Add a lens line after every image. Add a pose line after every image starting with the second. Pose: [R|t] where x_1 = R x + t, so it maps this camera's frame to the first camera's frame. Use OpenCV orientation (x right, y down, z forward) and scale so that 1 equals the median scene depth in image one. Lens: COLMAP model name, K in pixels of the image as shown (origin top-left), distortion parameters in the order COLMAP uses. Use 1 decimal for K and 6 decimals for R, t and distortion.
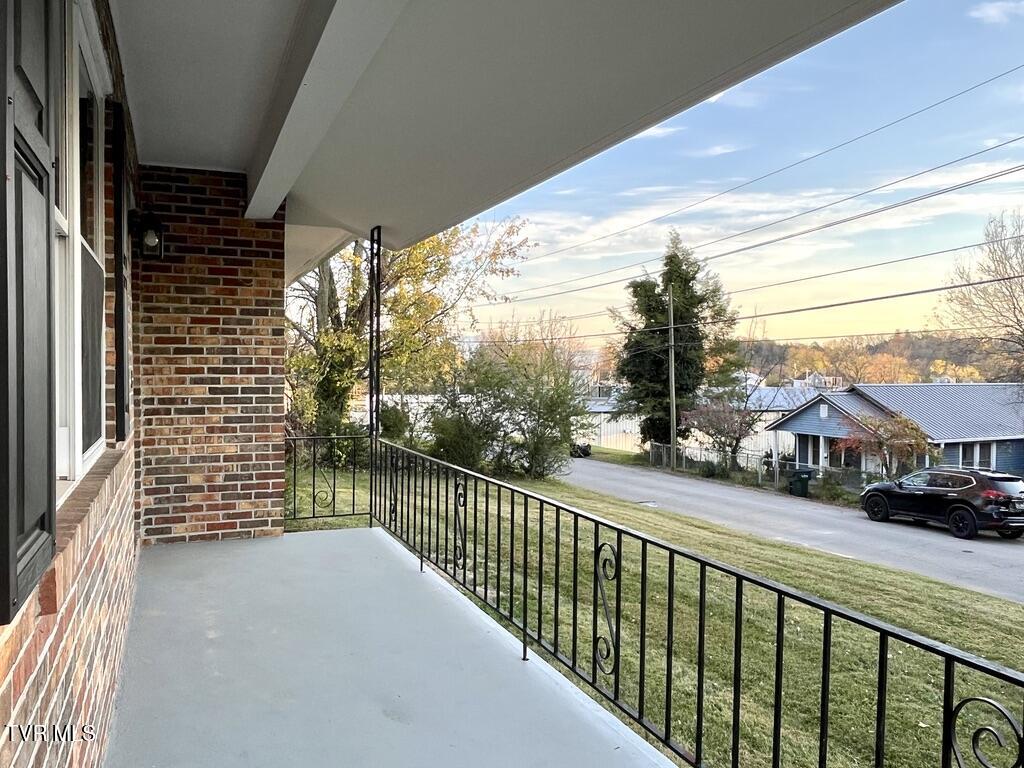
lens RADIAL K [[746.6, 0, 511.8], [0, 746.6, 384.1], [0, 0, 1]] dist [-0.004541, -0.000732]
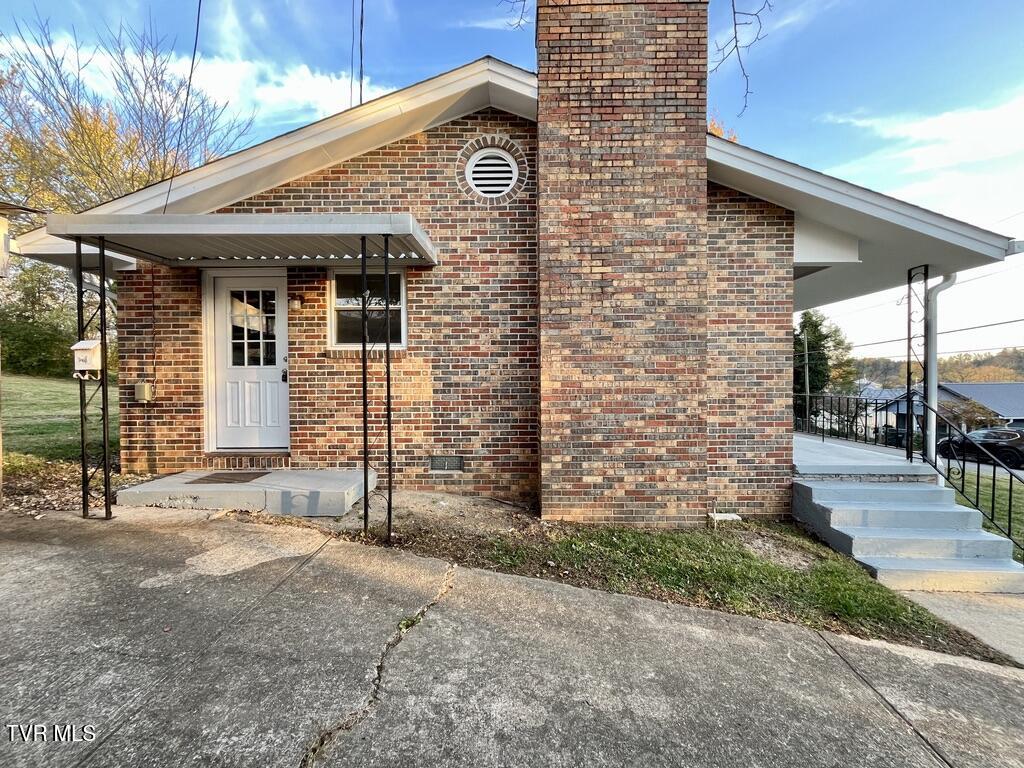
lens RADIAL K [[410.5, 0, 511.1], [0, 410.5, 387.3], [0, 0, 1]] dist [-0.003659, -0.001177]
pose [[0.912643, -0.008038, -0.408678, -0.028394], [0.002907, 0.999909, -0.013174, 0.015839], [0.408746, 0.010836, 0.912584, -0.171914]]
